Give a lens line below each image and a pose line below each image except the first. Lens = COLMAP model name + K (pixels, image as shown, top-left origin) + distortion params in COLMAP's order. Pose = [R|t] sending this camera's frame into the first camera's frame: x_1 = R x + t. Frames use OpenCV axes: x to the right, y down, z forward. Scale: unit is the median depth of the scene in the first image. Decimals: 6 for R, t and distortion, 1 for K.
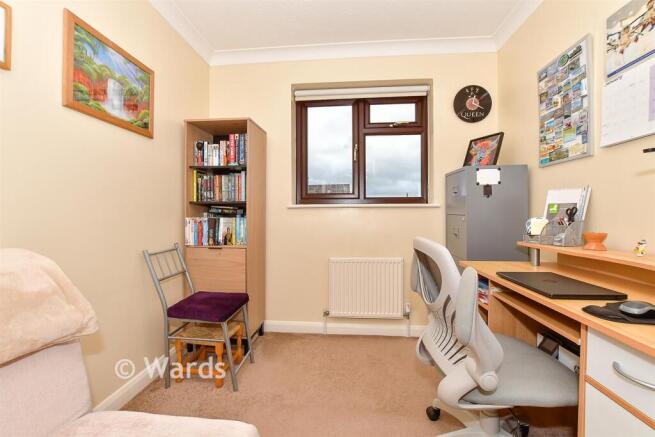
lens RADIAL K [[293.6, 0, 327.5], [0, 293.6, 218.5], [0, 0, 1]] dist [-0.004561, -0.000235]
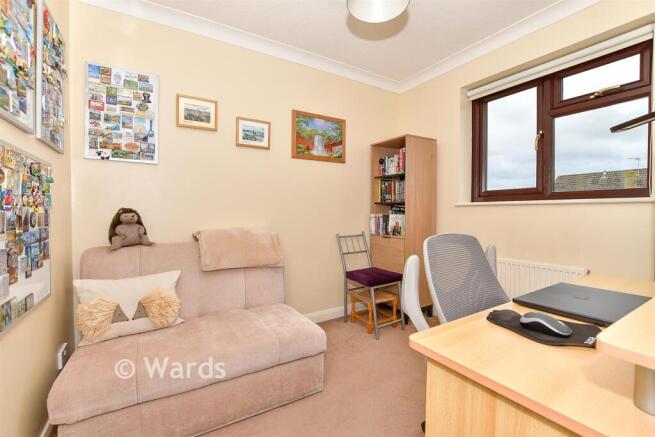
lens RADIAL K [[293.6, 0, 327.5], [0, 293.6, 218.5], [0, 0, 1]] dist [-0.004561, -0.000235]
pose [[0.605527, 0.021542, -0.795533, 0.513037], [-0.013290, 0.999768, 0.016956, -0.002205], [0.795714, 0.000306, 0.605673, -0.018897]]
